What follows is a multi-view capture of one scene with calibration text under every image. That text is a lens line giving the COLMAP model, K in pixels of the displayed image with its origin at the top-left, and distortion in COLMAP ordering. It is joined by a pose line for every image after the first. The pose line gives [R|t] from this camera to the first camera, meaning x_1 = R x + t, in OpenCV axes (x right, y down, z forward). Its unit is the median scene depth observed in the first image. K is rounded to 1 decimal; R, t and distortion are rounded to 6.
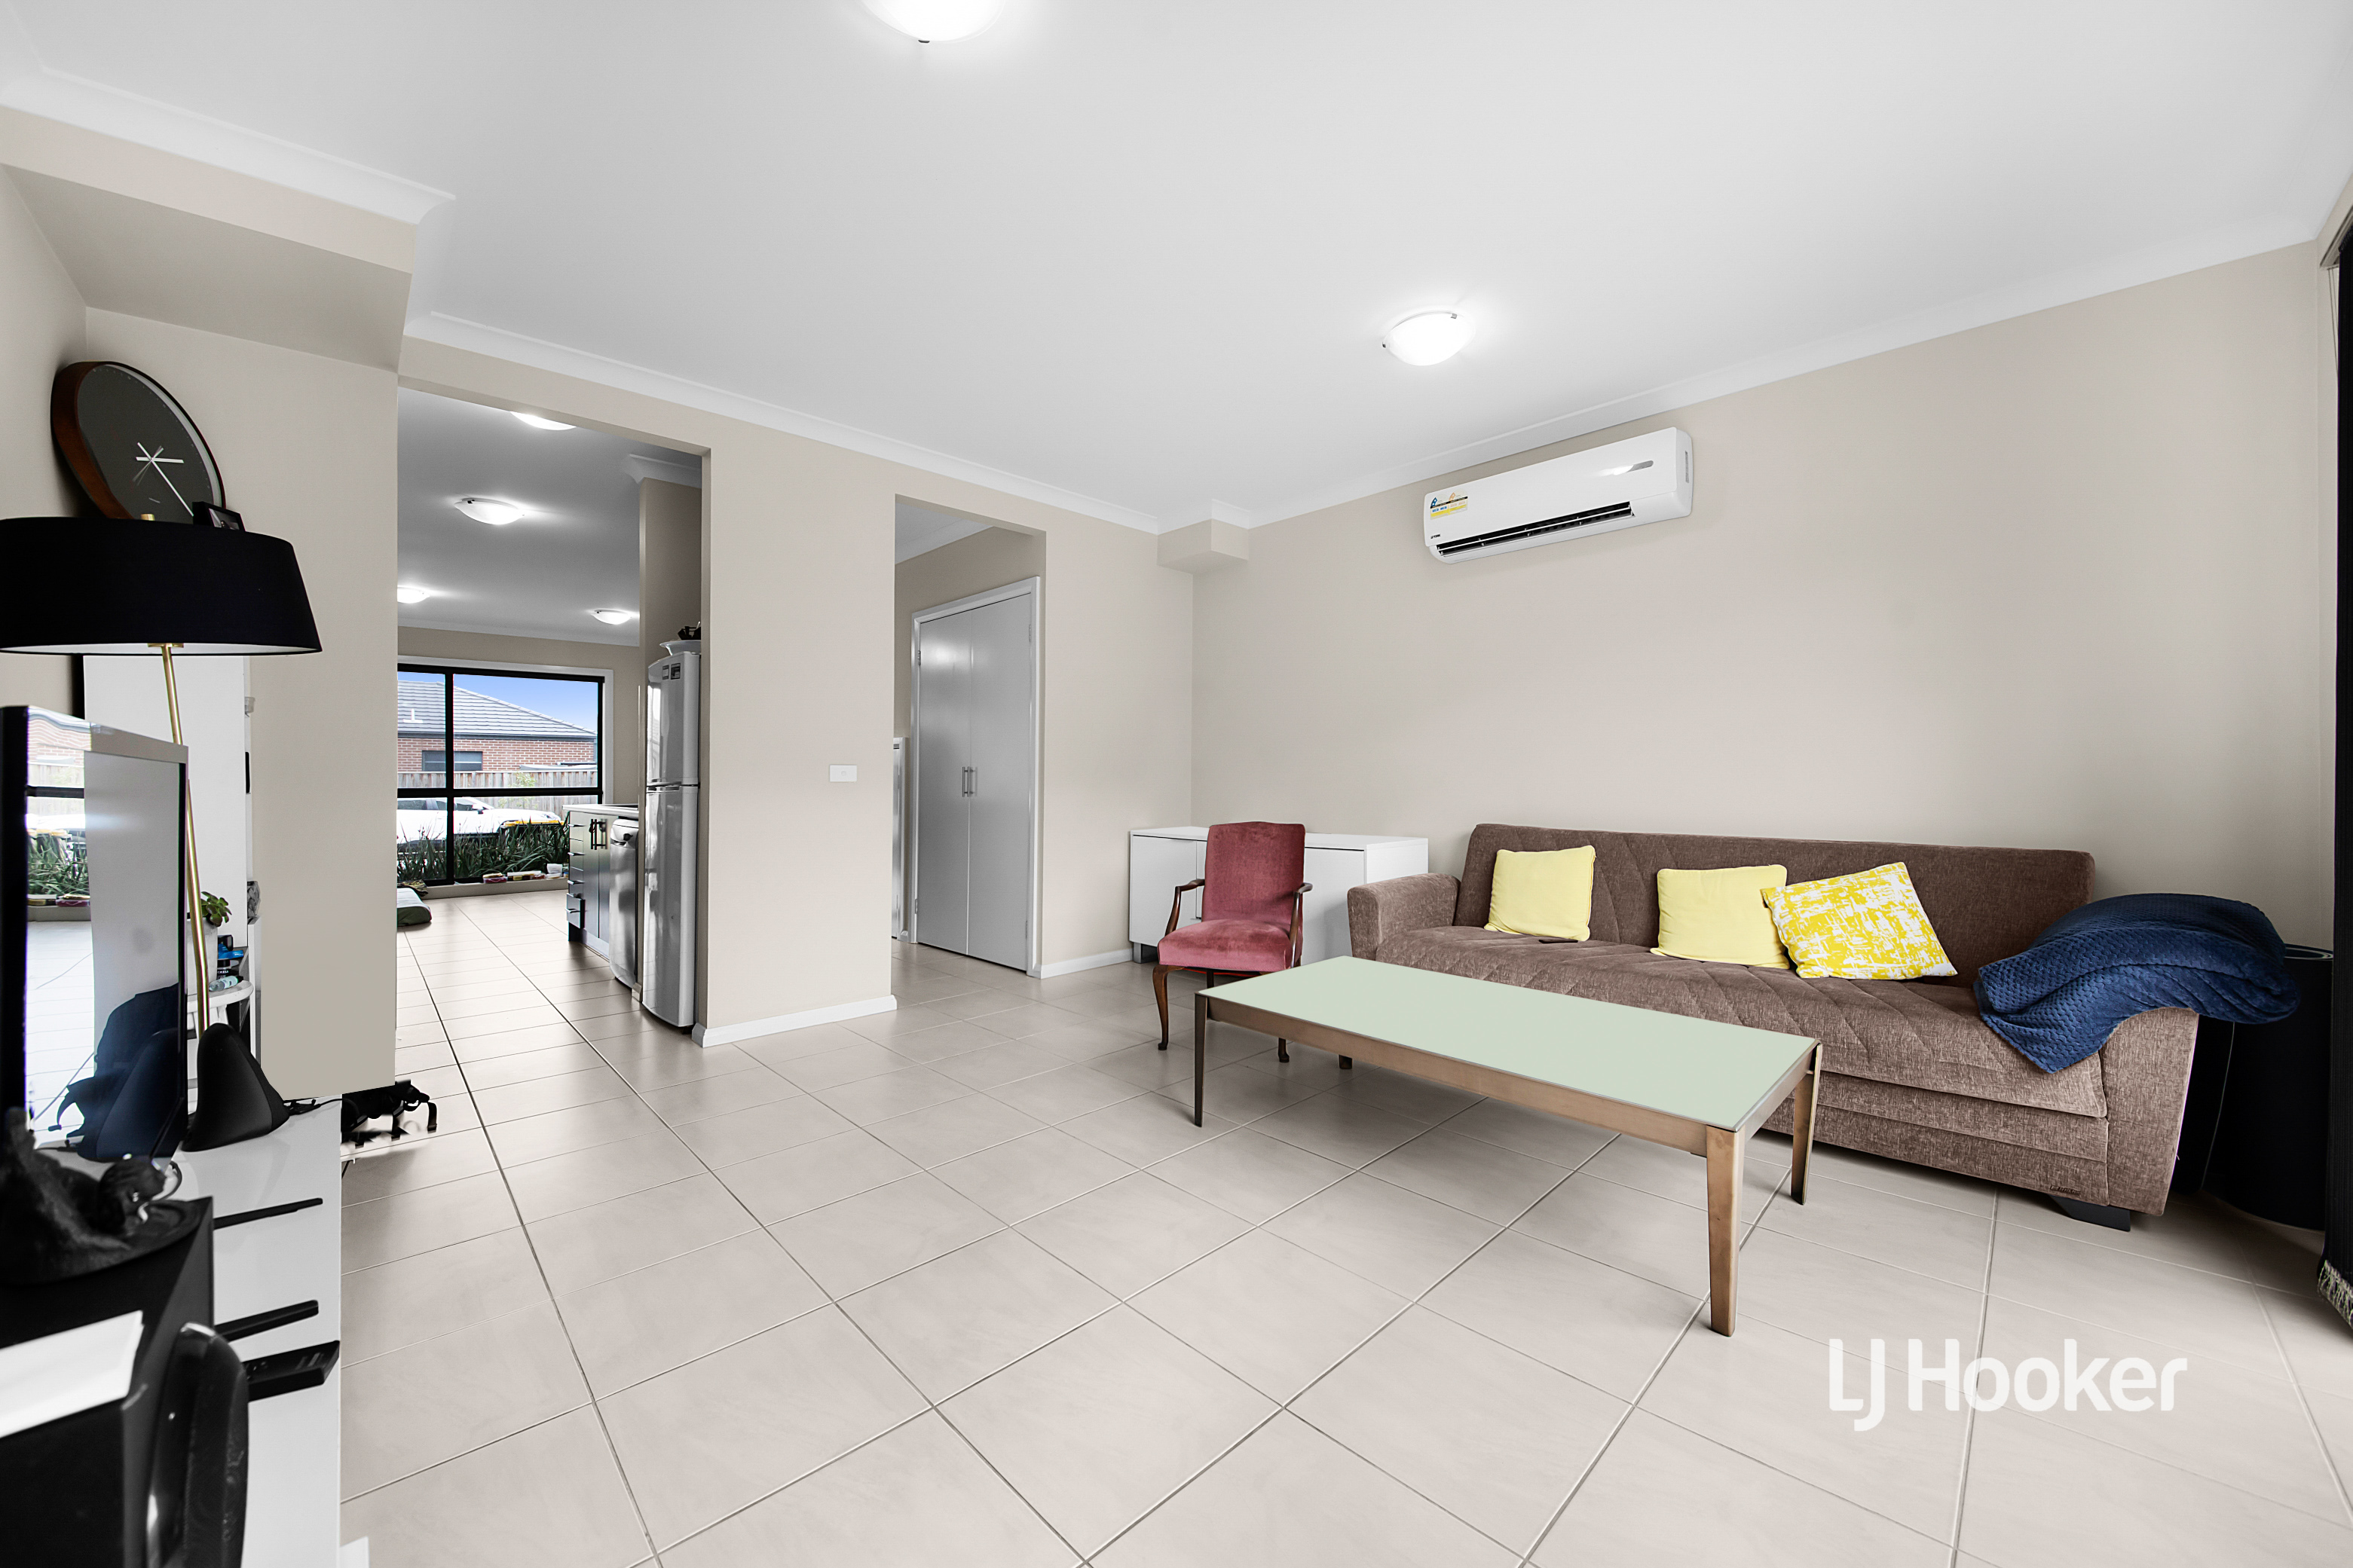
lens RADIAL K [[859.2, 0, 1176.5], [0, 859.2, 784.0], [0, 0, 1]] dist [0.006276, 0.000022]
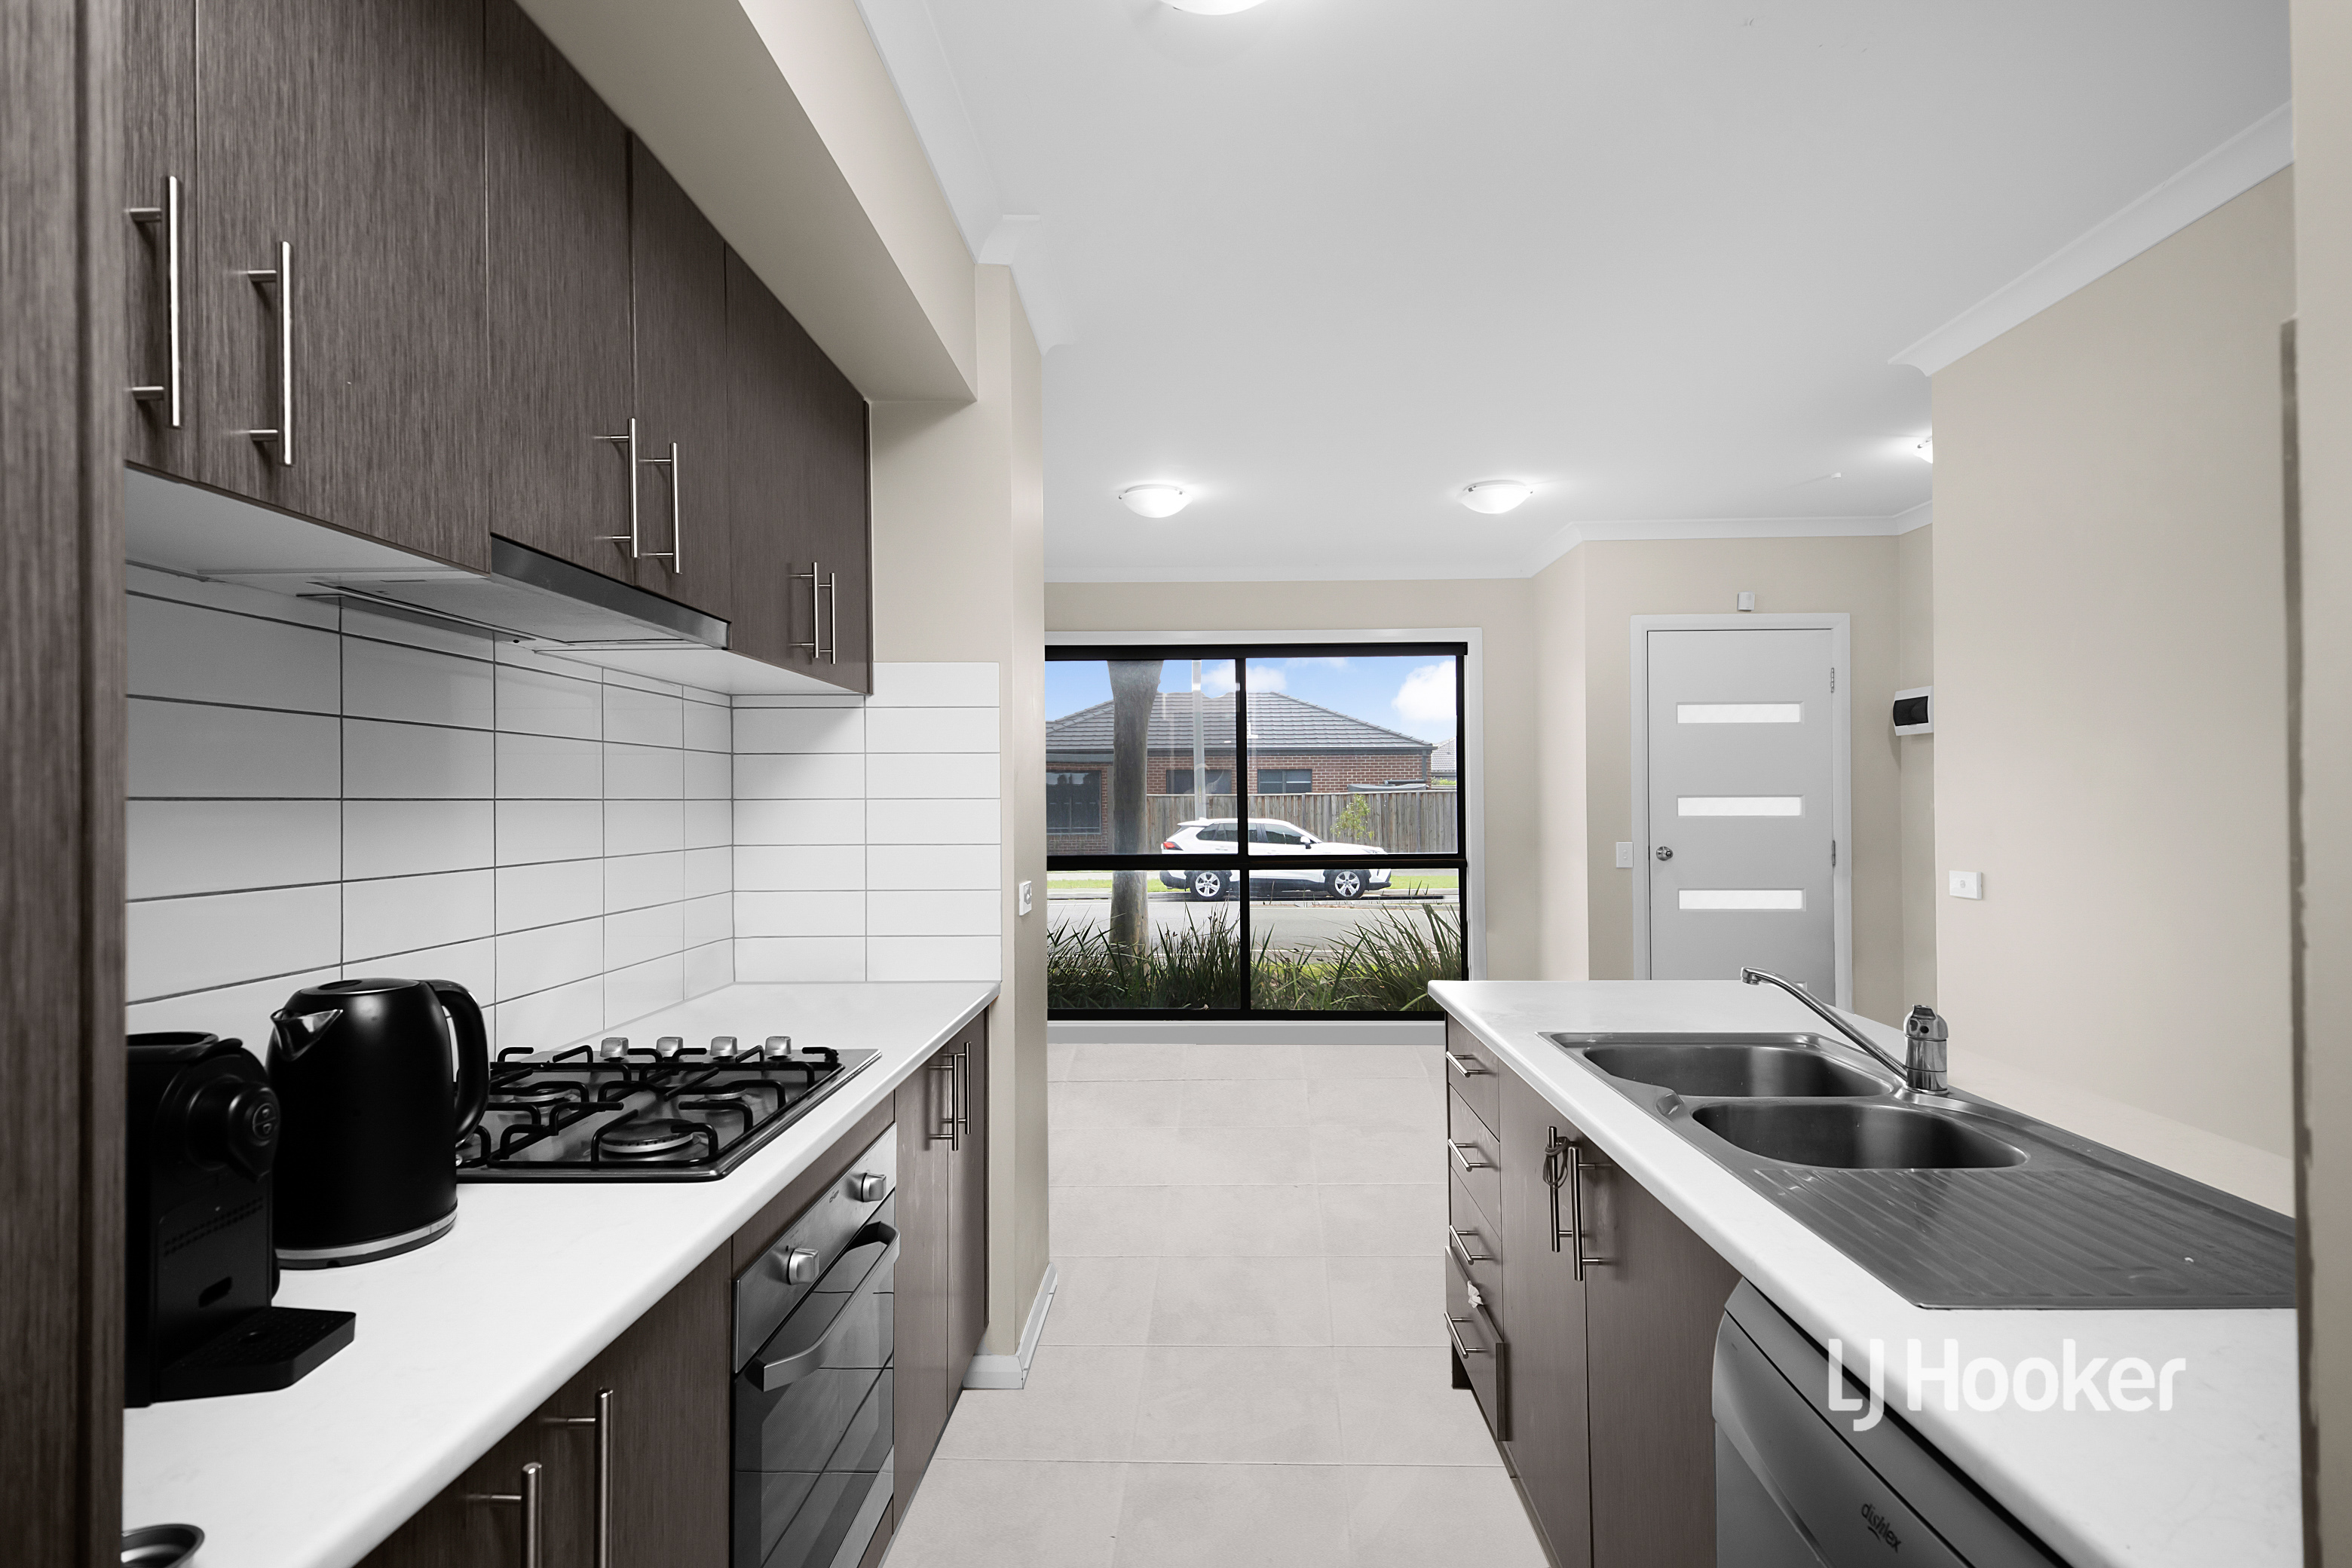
lens RADIAL K [[1172.1, 0, 1176.0], [0, 1172.1, 784.0], [0, 0, 1]] dist [-0.001008, -0.000542]
pose [[0.697971, -0.011741, -0.716029, -0.293927], [0.003613, 0.999911, -0.012874, -0.031390], [0.716117, 0.006399, 0.697951, 0.398183]]
